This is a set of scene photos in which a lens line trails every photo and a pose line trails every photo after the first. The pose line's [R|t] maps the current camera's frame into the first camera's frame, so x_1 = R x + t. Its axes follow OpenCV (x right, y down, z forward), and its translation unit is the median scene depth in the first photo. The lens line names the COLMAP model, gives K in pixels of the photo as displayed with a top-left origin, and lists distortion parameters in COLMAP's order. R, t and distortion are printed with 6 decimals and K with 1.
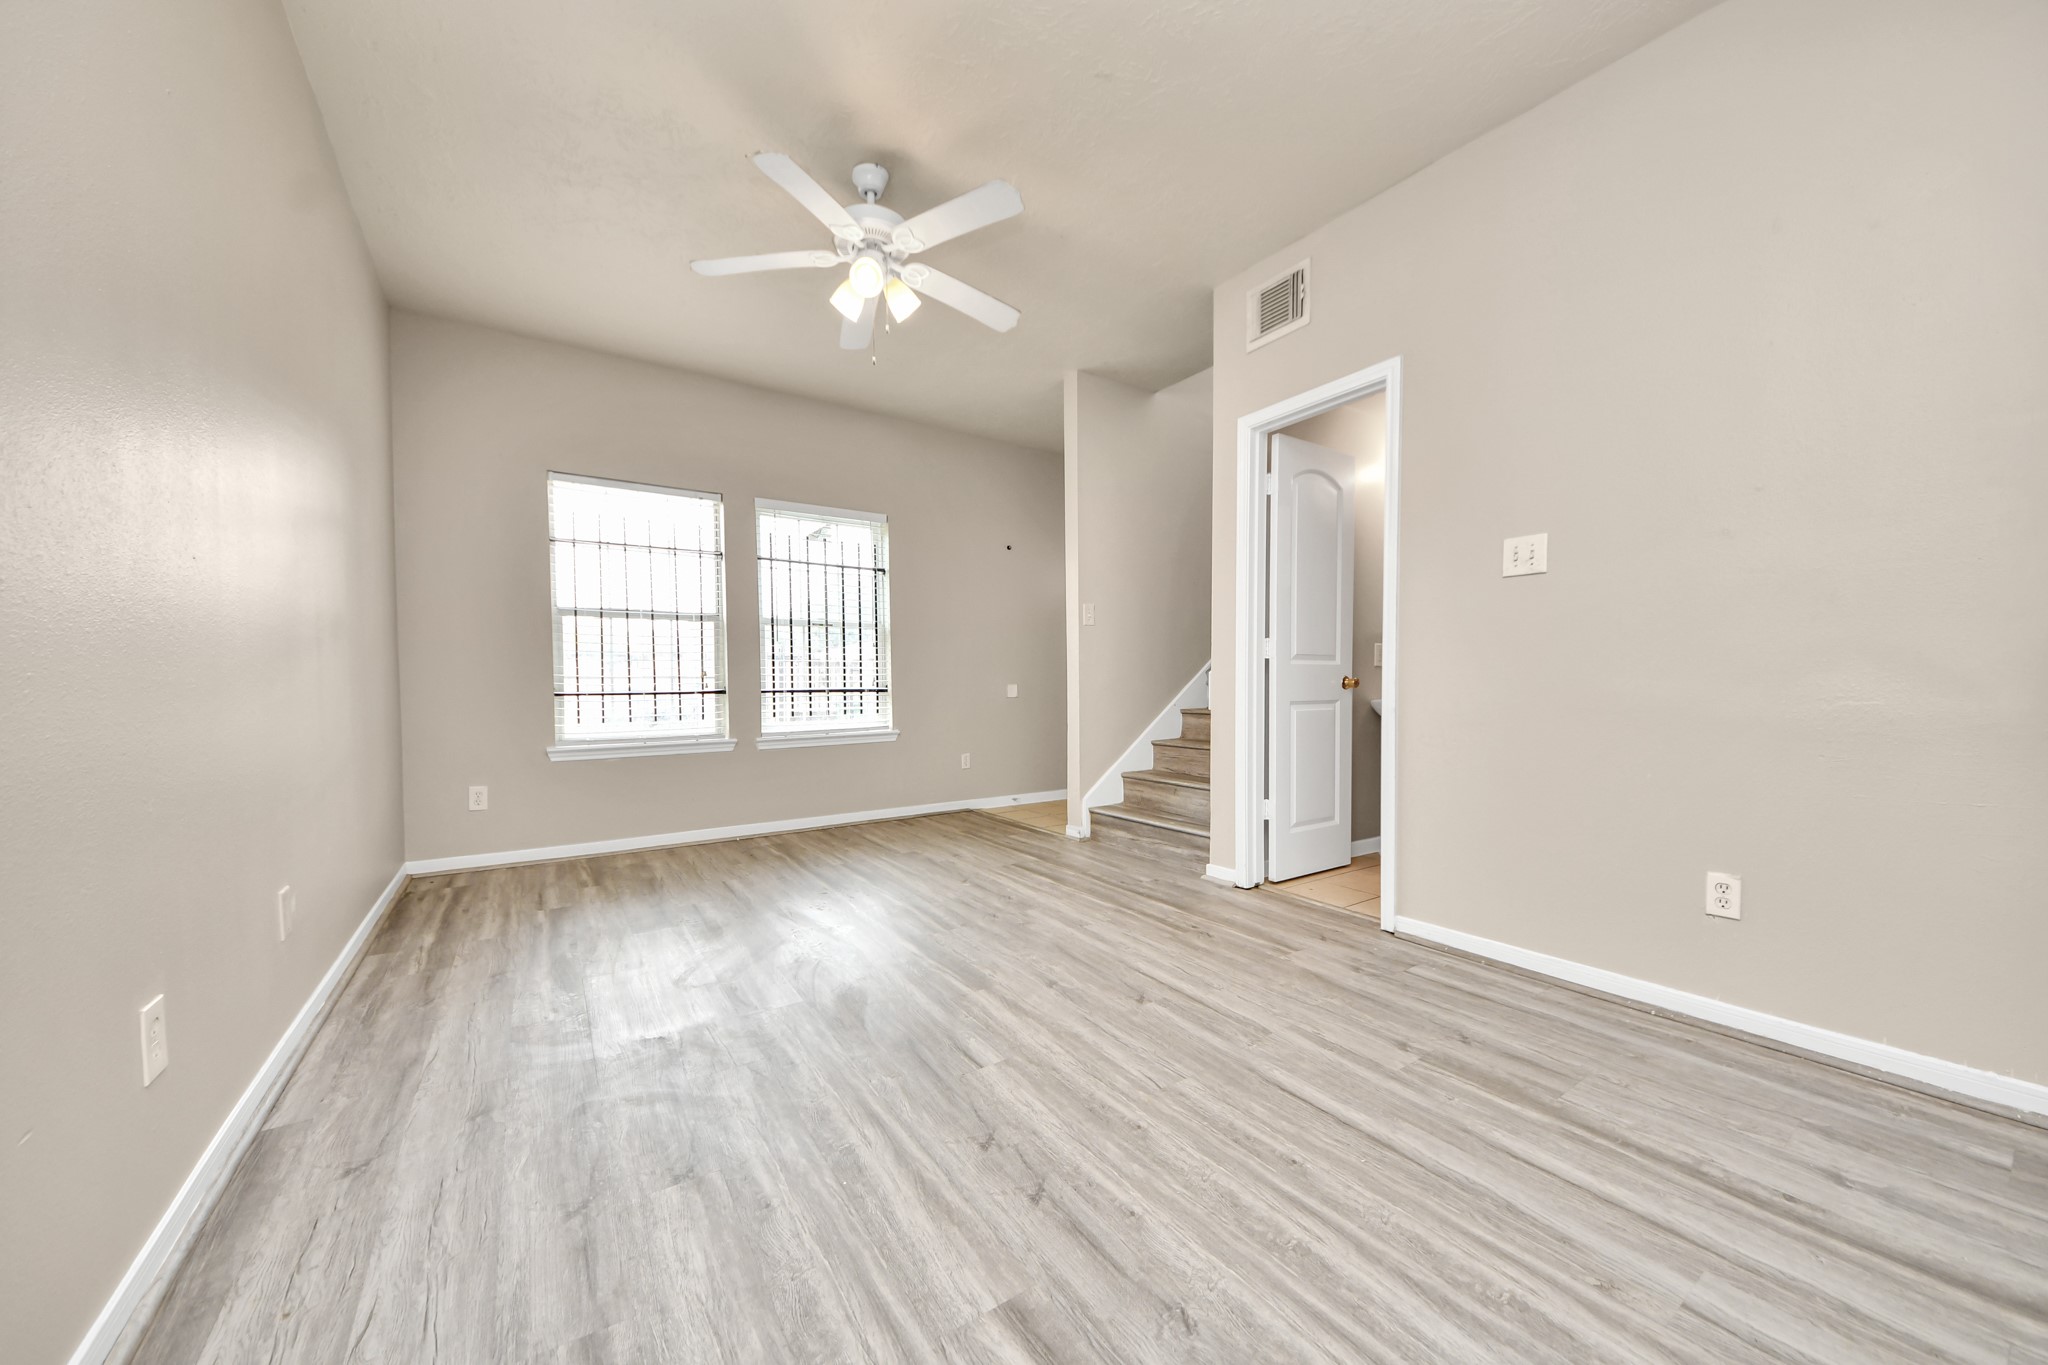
lens RADIAL K [[737.9, 0, 1013.5], [0, 737.9, 690.2], [0, 0, 1]] dist [-0.003252, -0.003536]
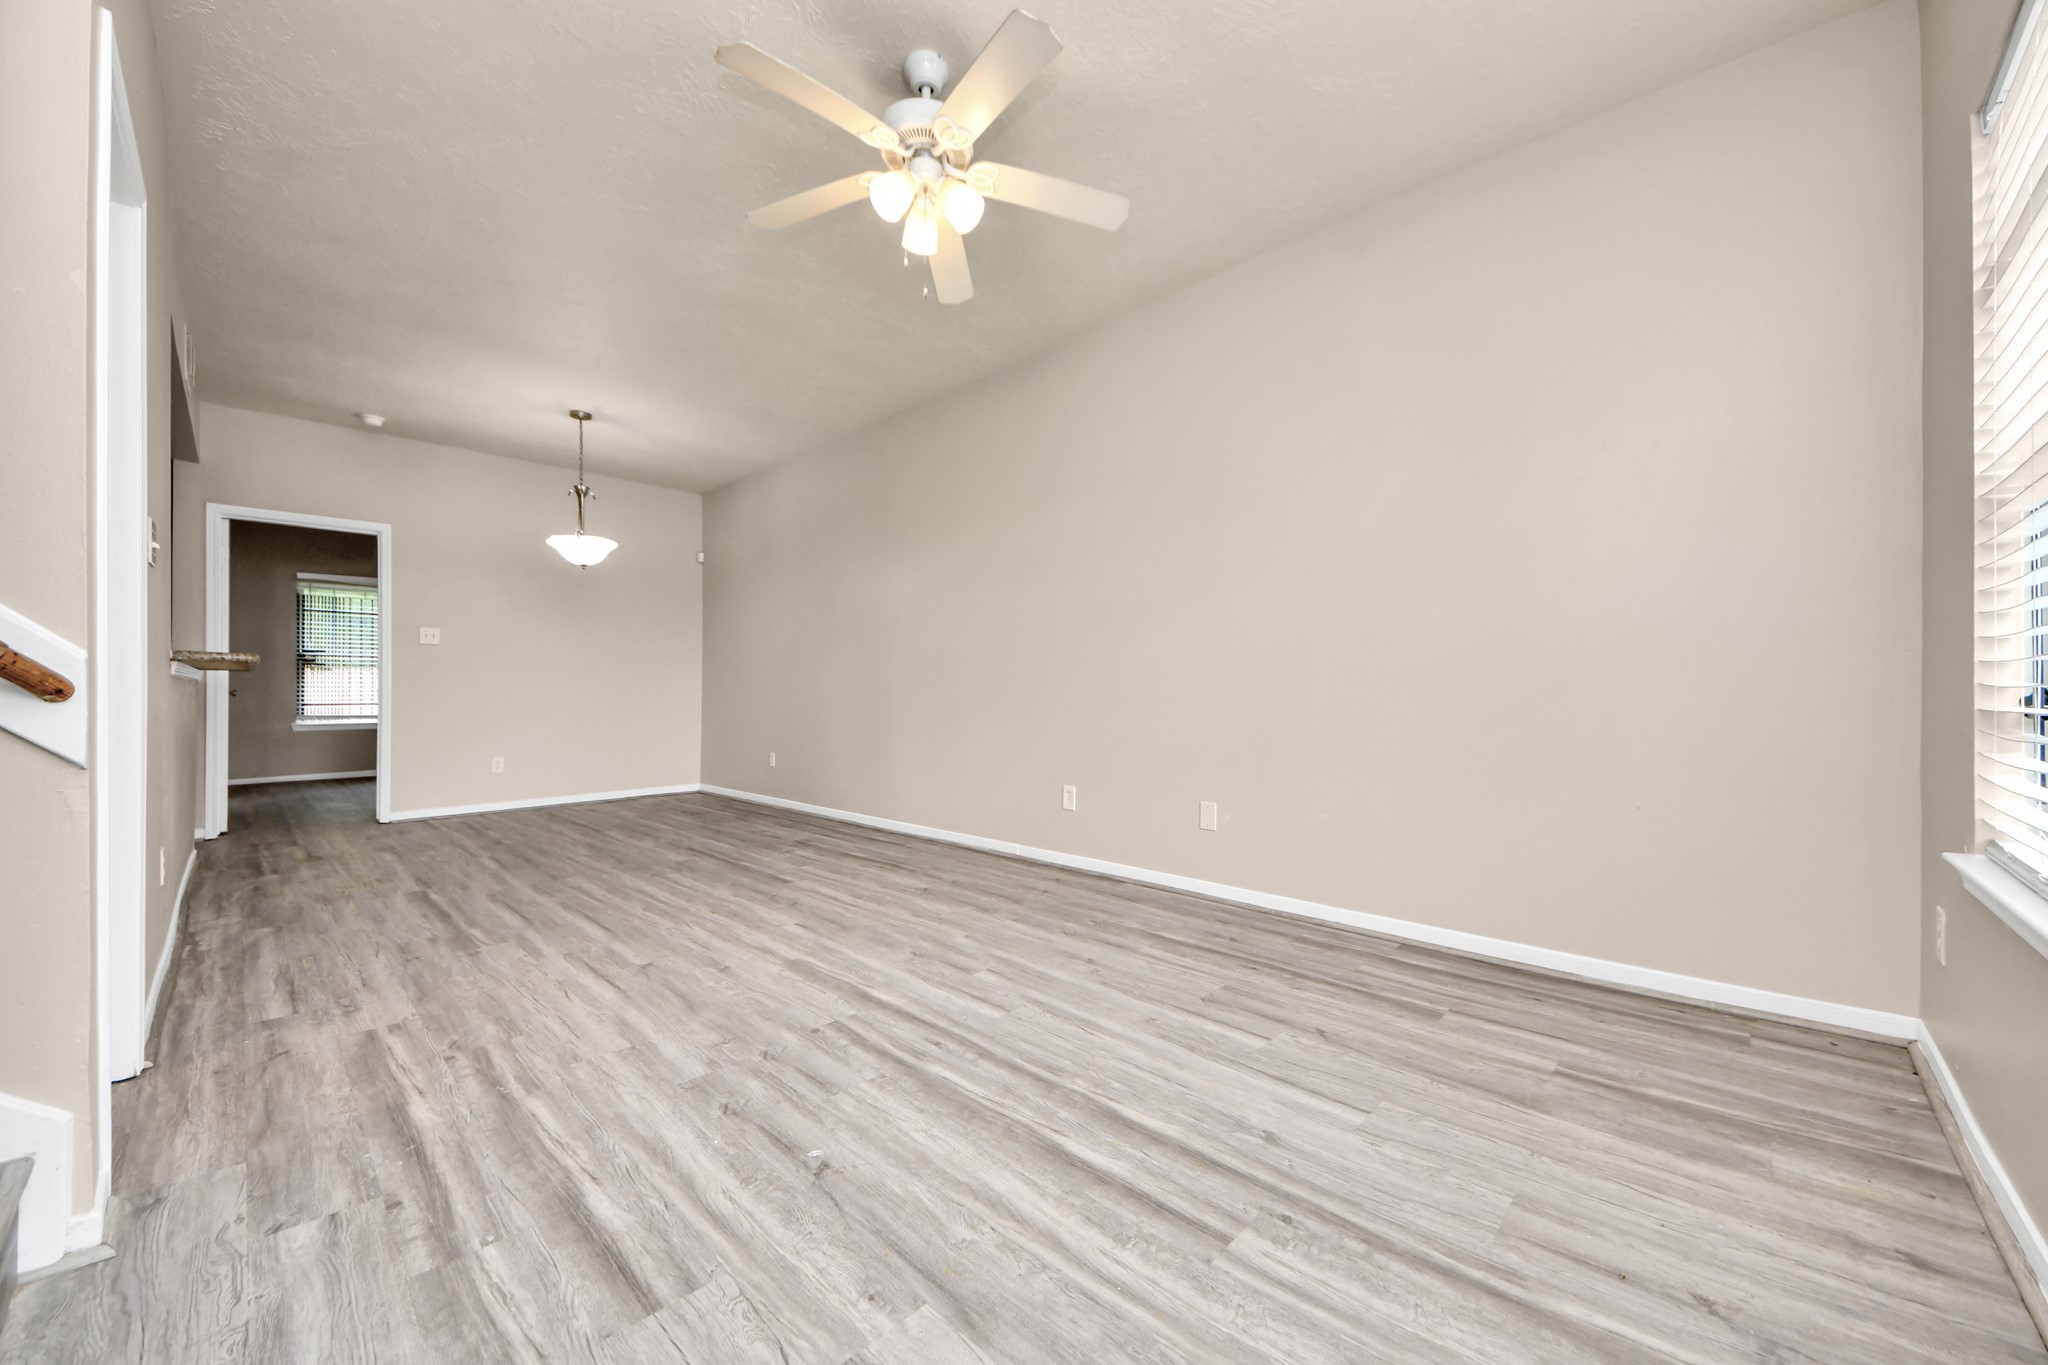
lens RADIAL K [[737.9, 0, 1019.0], [0, 737.9, 686.2], [0, 0, 1]] dist [-0.003252, -0.003536]
pose [[-0.973708, 0.003982, -0.227767, -0.118729], [0.001479, 0.999937, 0.011157, -0.021329], [0.227797, 0.010527, -0.973652, 2.057747]]
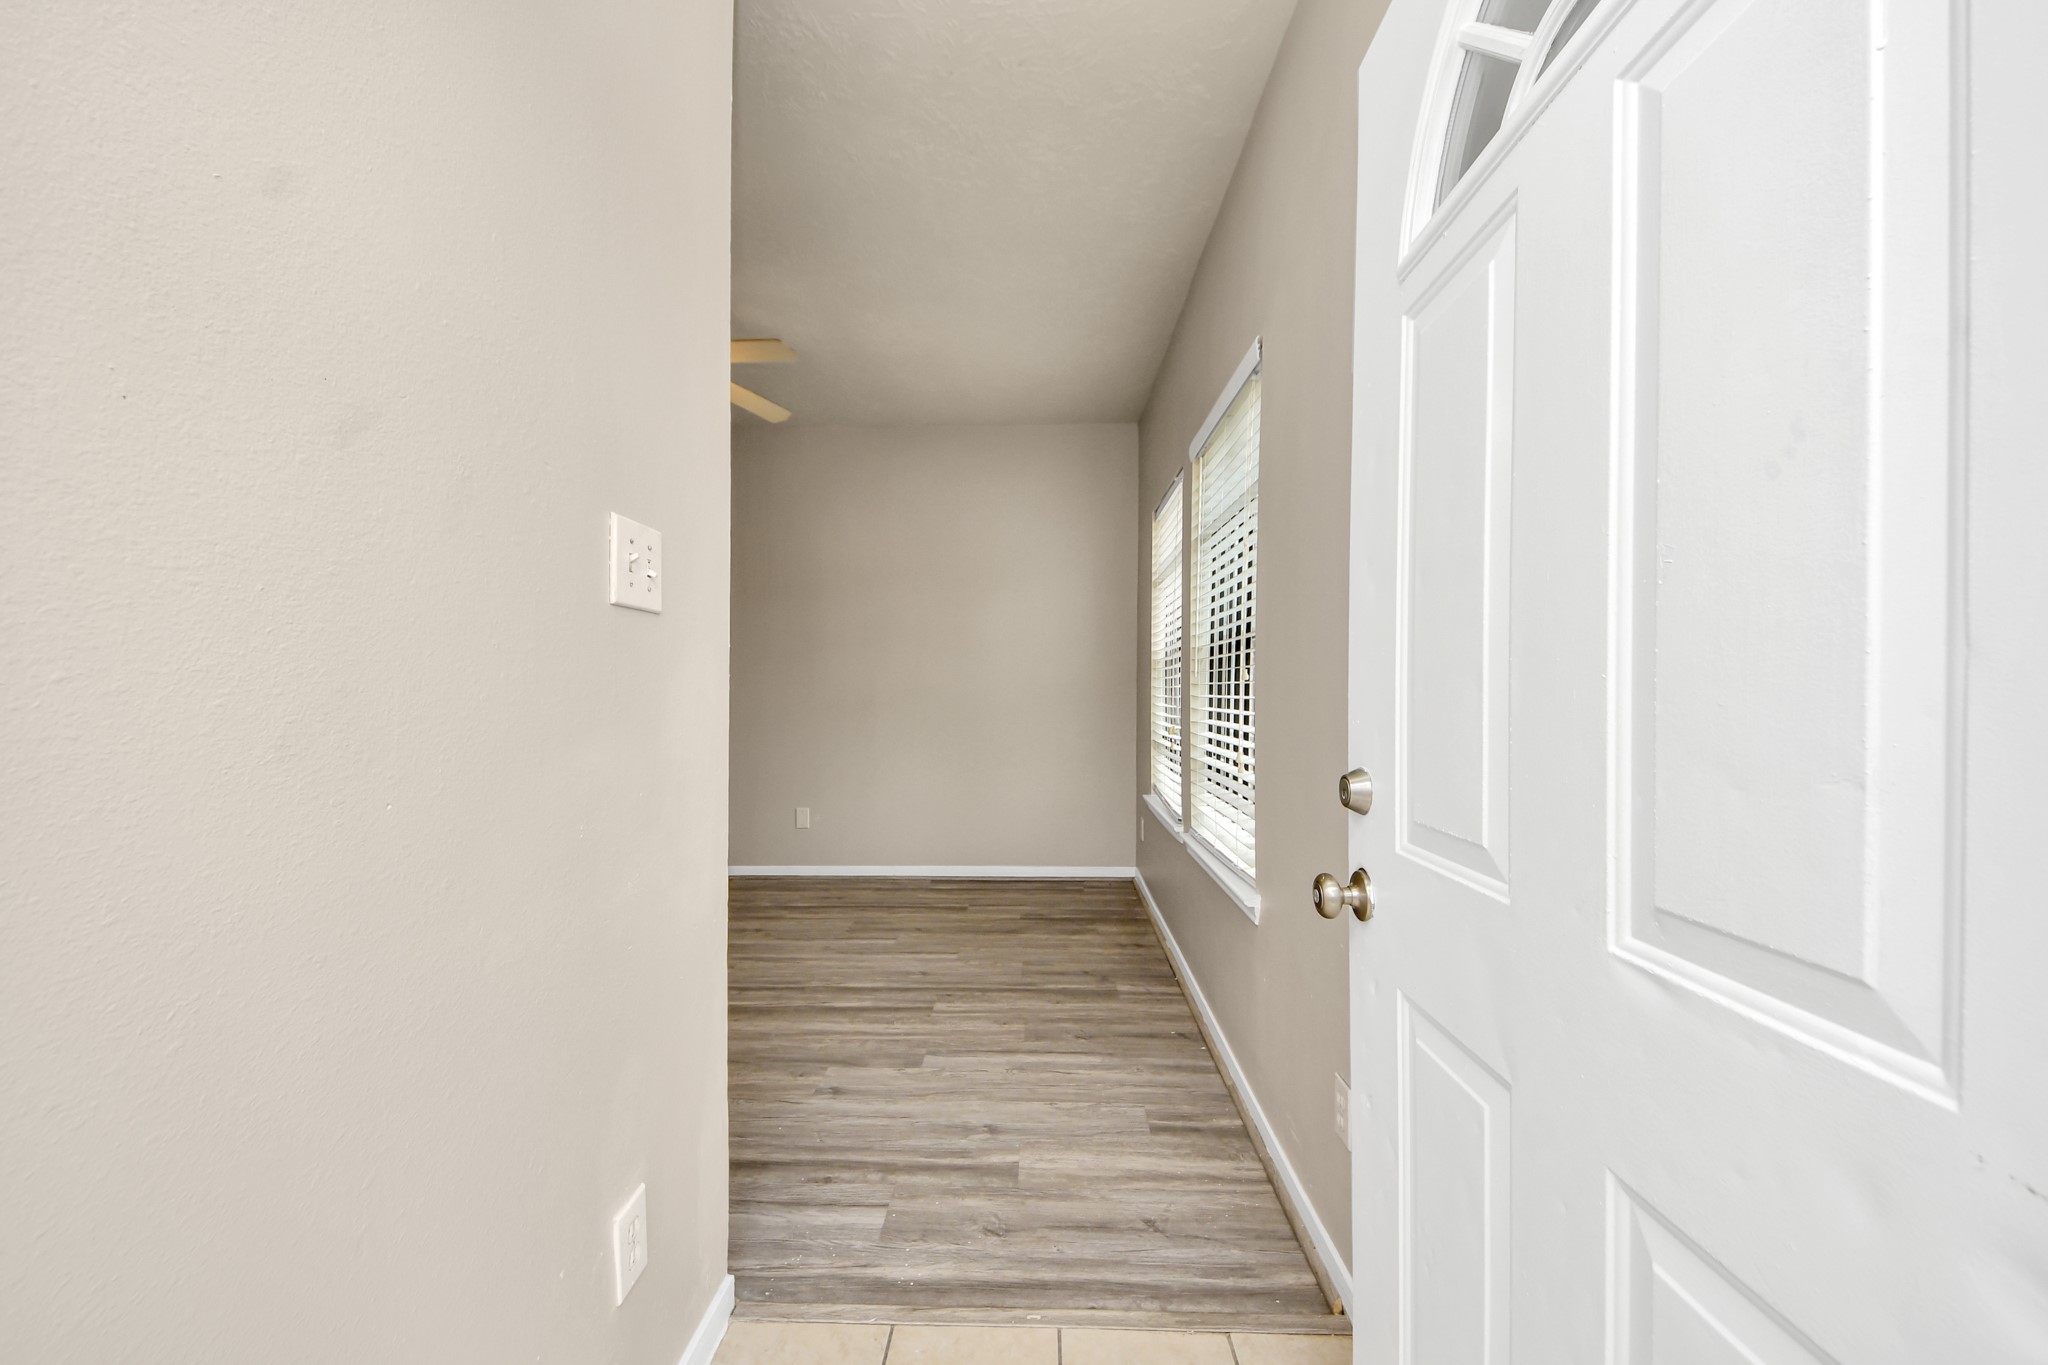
lens RADIAL K [[737.9, 0, 1022.2], [0, 737.9, 681.6], [0, 0, 1]] dist [-0.003252, -0.003536]
pose [[-0.561386, 0.006831, -0.827526, 0.477435], [0.000012, 0.999966, 0.008247, -0.132329], [0.827554, 0.004620, -0.561367, 2.336333]]
